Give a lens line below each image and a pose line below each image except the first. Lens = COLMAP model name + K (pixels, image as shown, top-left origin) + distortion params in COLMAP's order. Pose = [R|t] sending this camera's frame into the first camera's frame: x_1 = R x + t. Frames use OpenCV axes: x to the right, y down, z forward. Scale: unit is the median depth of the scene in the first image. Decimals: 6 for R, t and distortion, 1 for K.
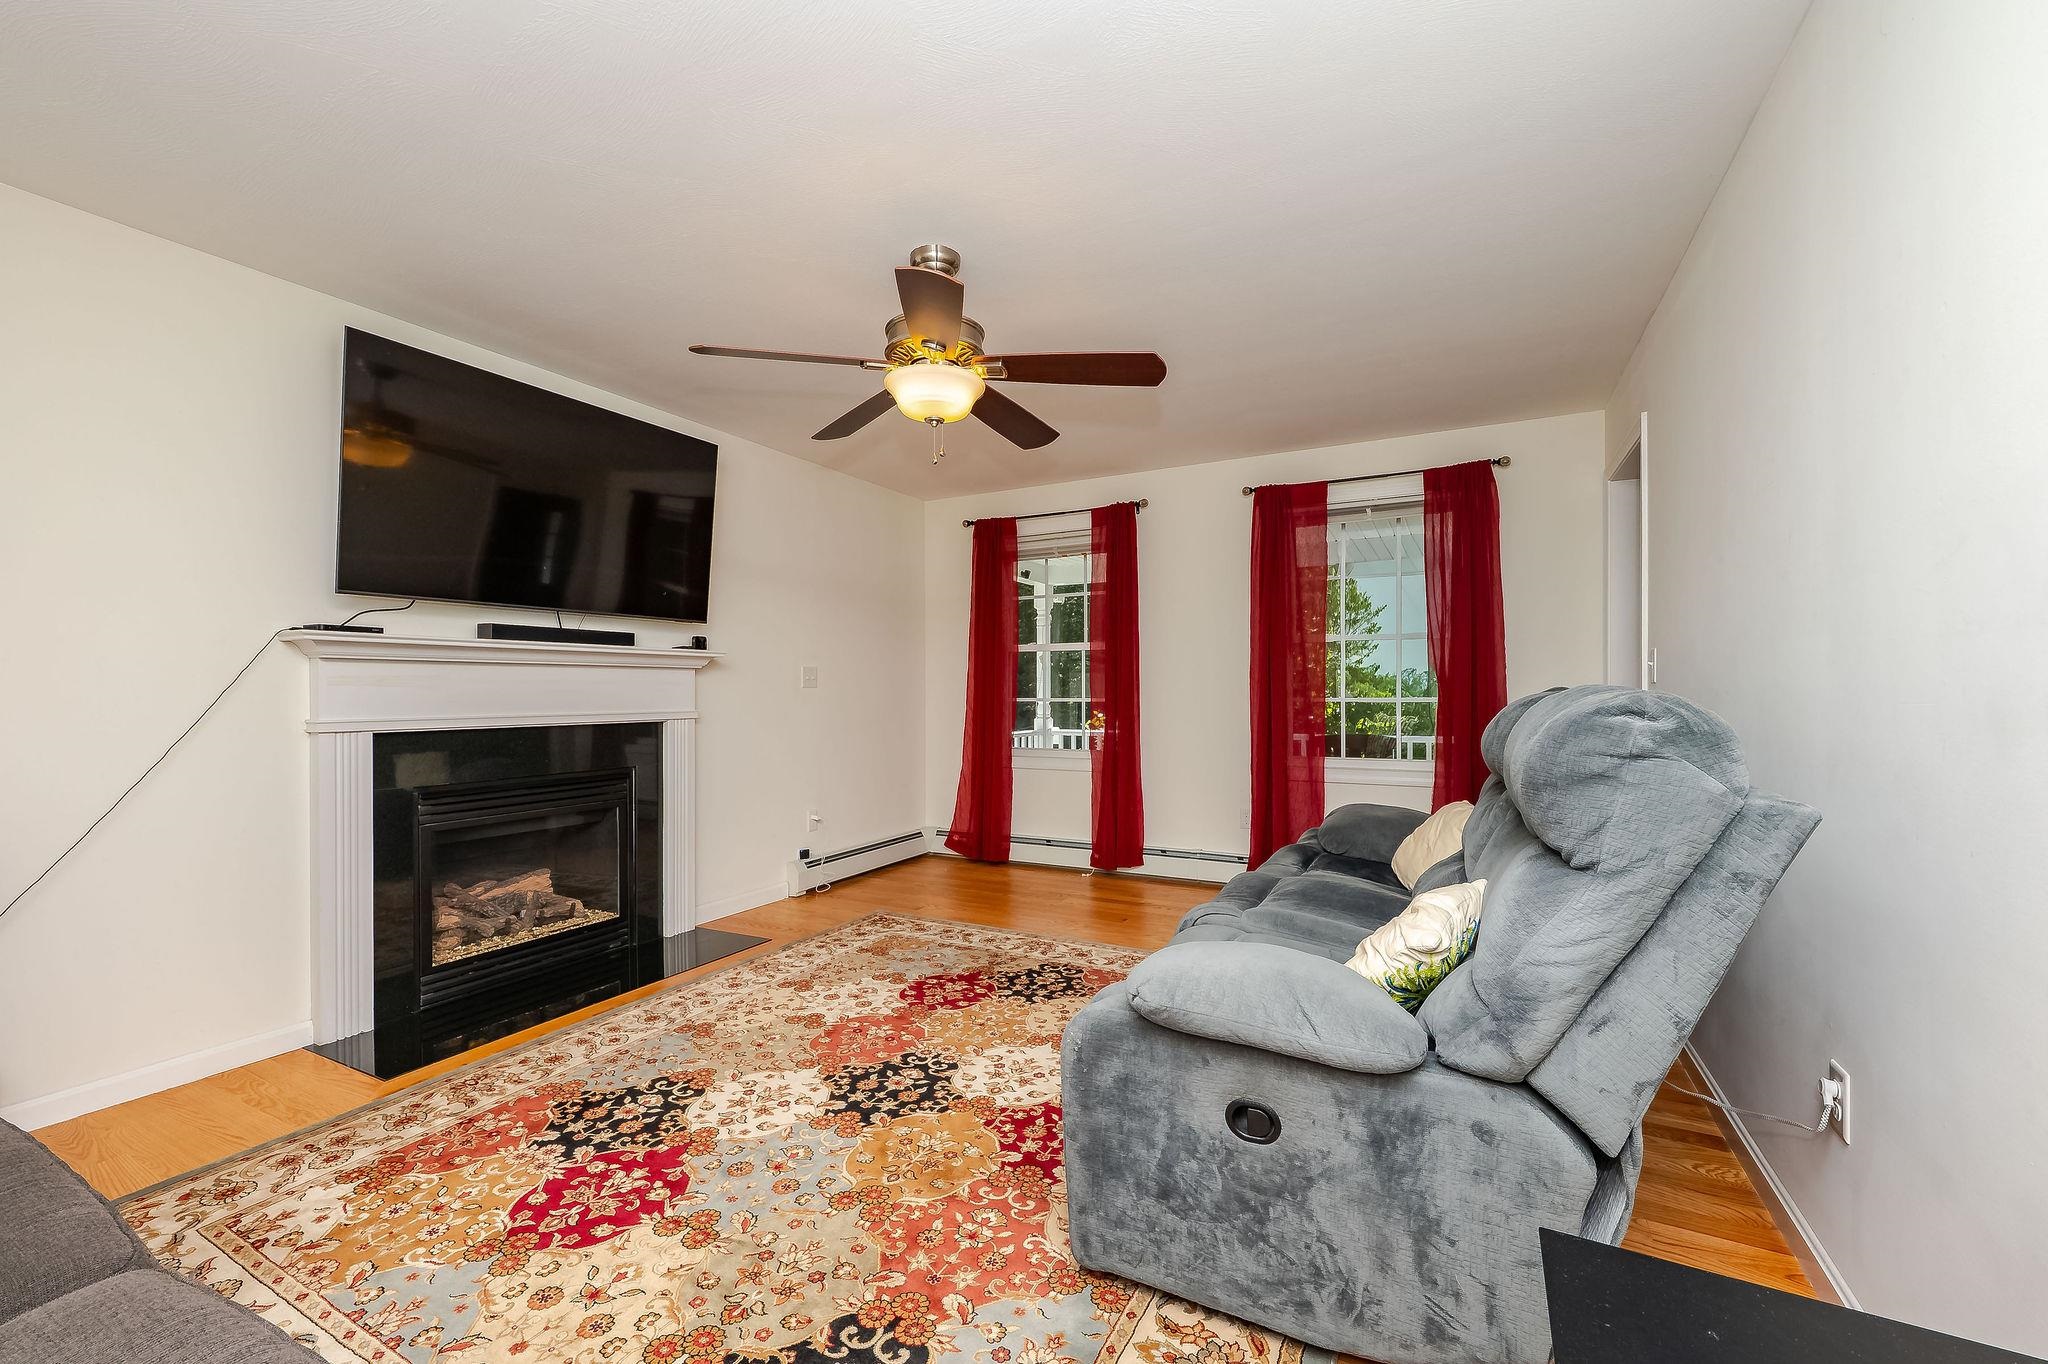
lens RADIAL K [[839.9, 0, 1014.5], [0, 839.9, 686.5], [0, 0, 1]] dist [-0.007646, -0.000217]
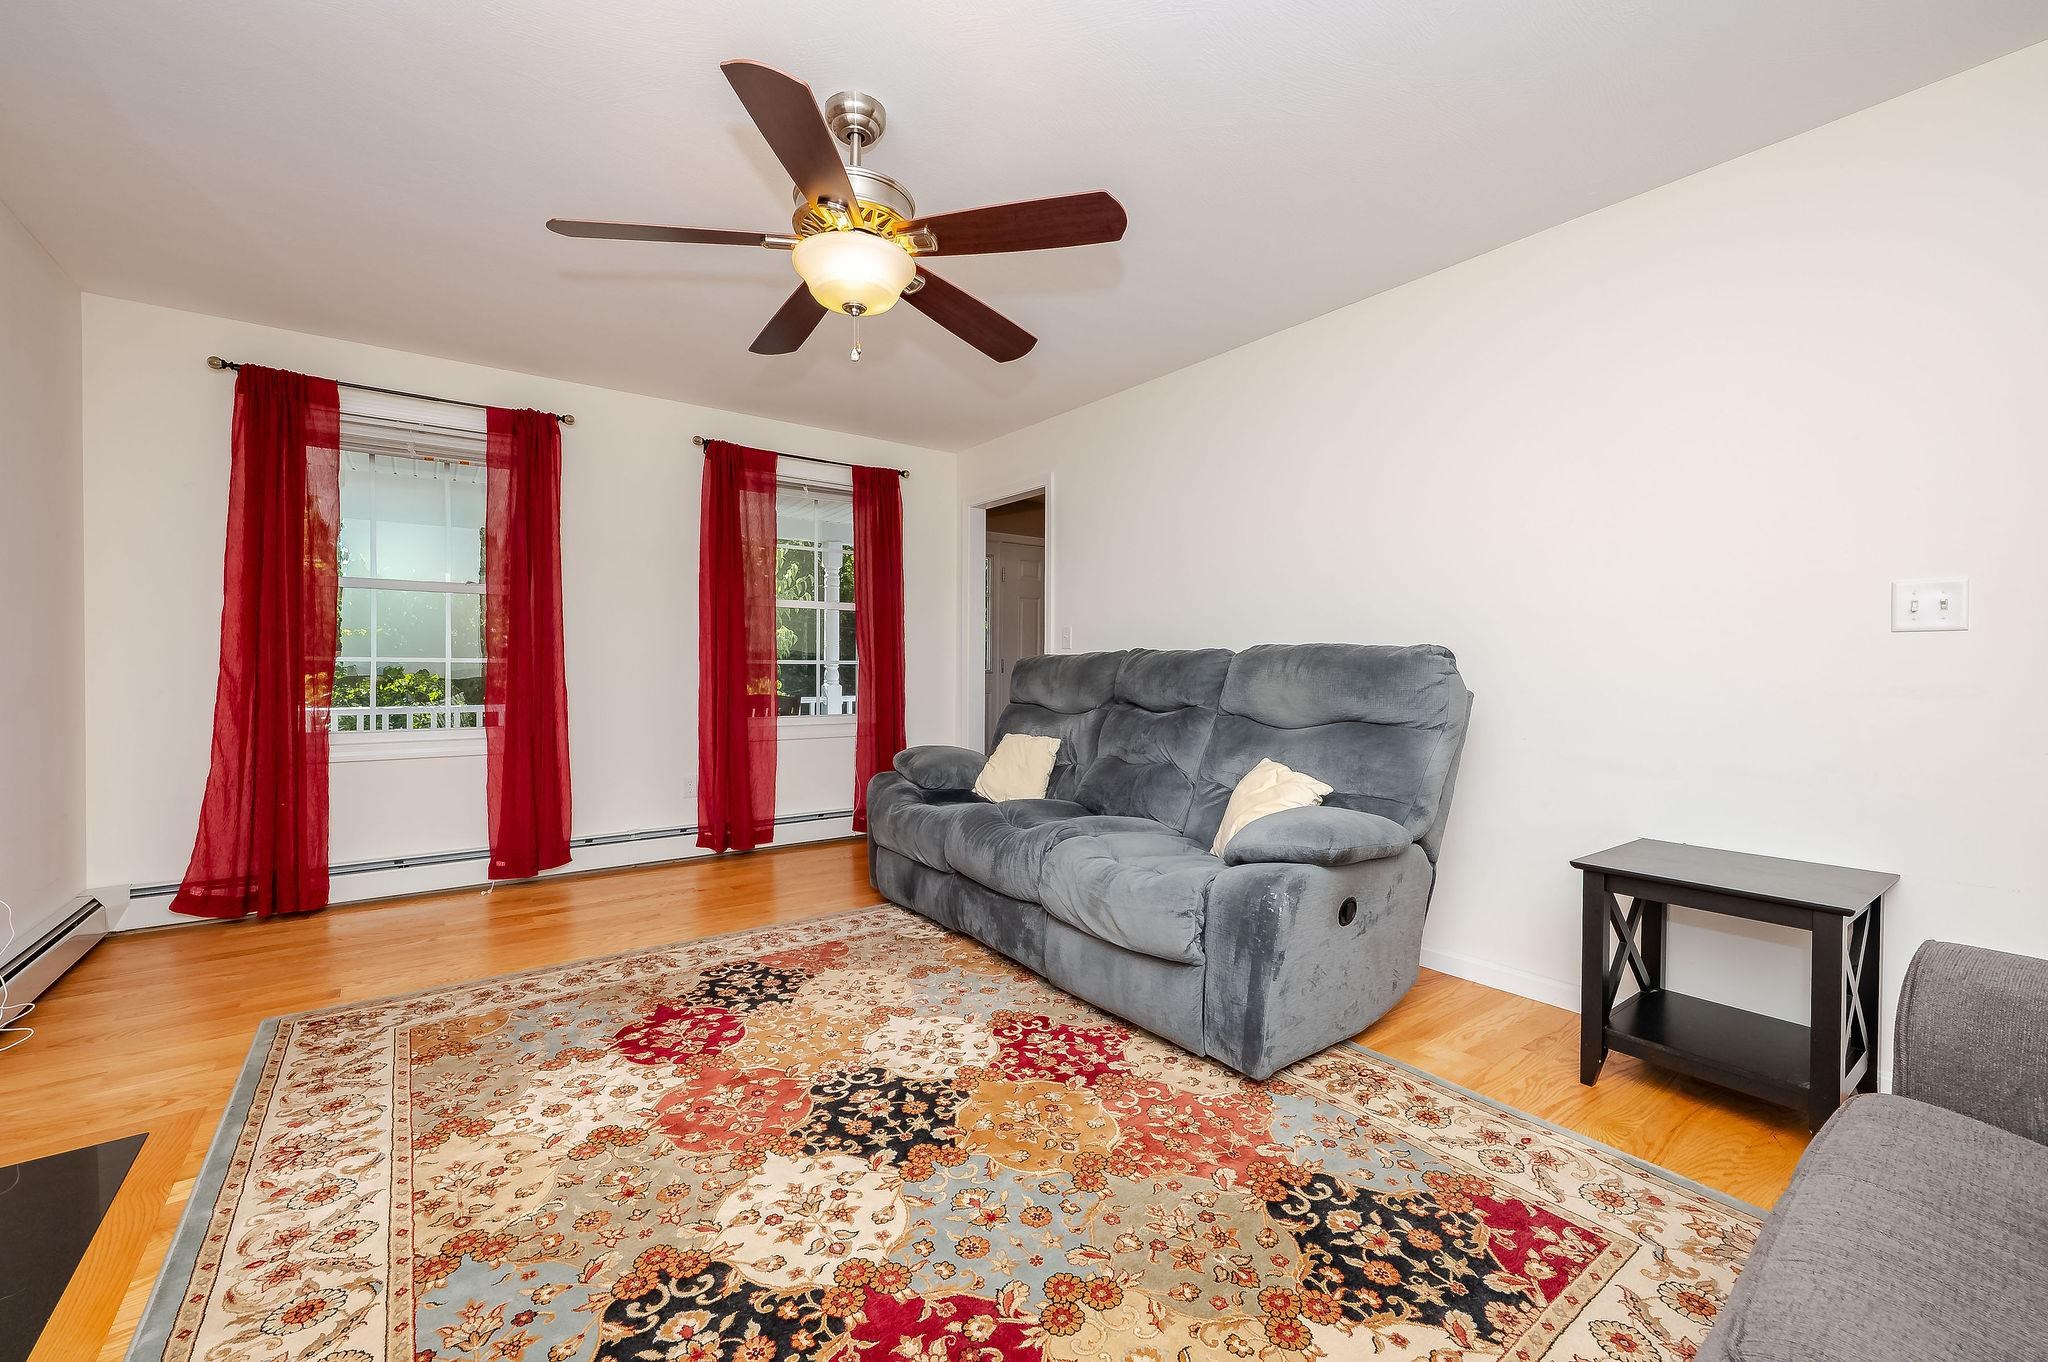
lens RADIAL K [[825.2, 0, 1026.4], [0, 825.2, 678.7], [0, 0, 1]] dist [-0.001242, -0.000288]
pose [[0.419431, -0.007631, 0.907755, -0.629876], [-0.011262, 0.999844, 0.013609, 0.027902], [-0.907718, -0.015931, 0.419279, 0.411342]]
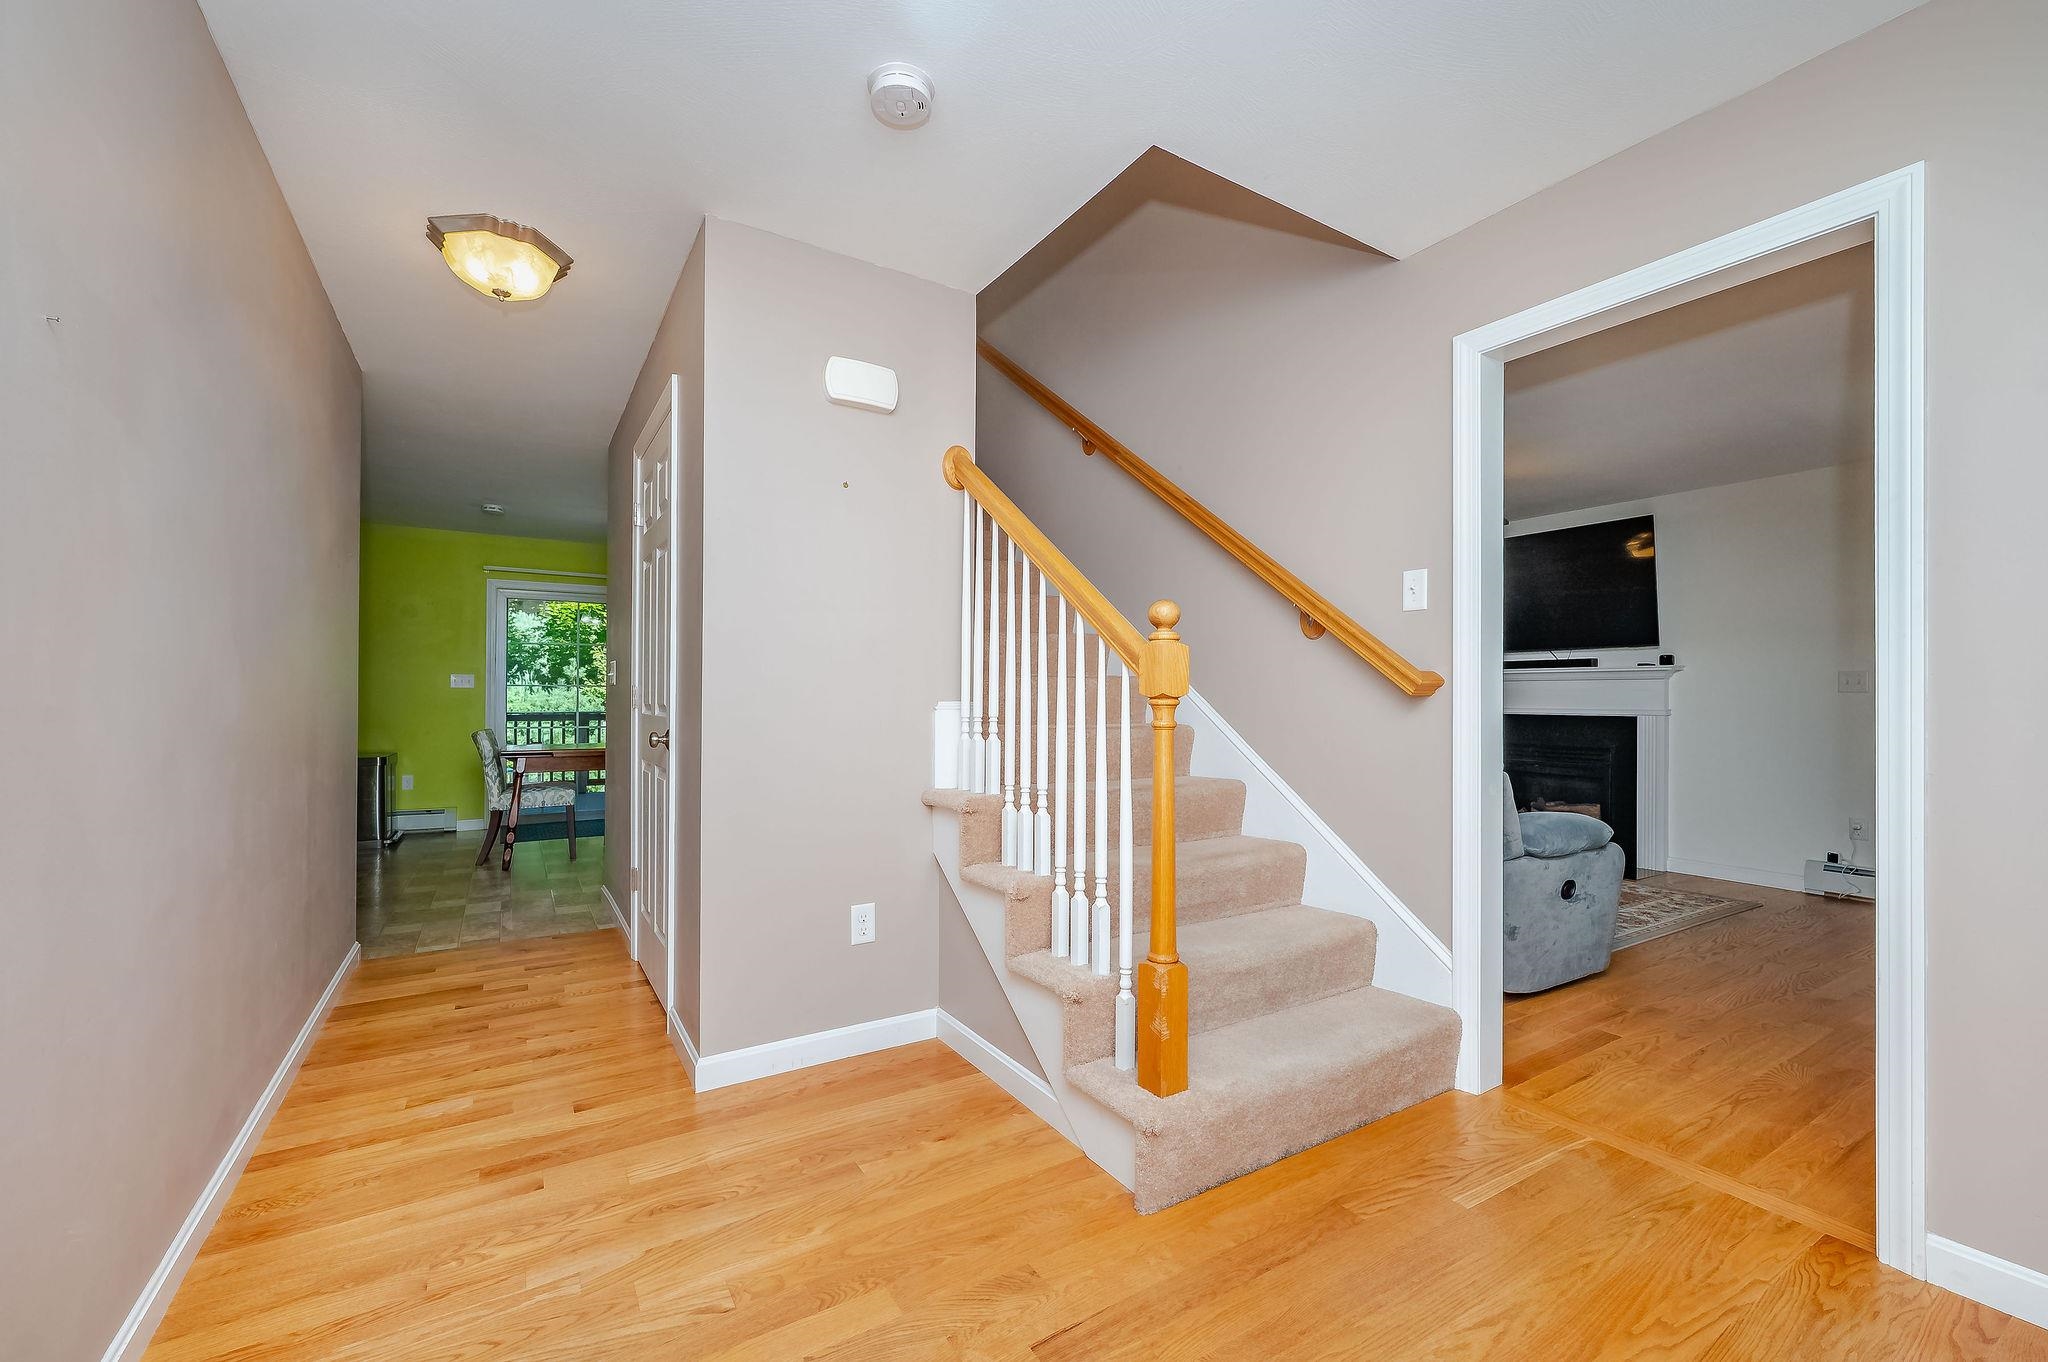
lens RADIAL K [[825.2, 0, 1013.6], [0, 825.2, 694.1], [0, 0, 1]] dist [-0.001242, -0.000288]
pose [[-0.490845, -0.001804, -0.871245, 1.659165], [0.002785, 0.999989, -0.003639, 0.005858], [0.871243, -0.004213, -0.490834, 0.964225]]
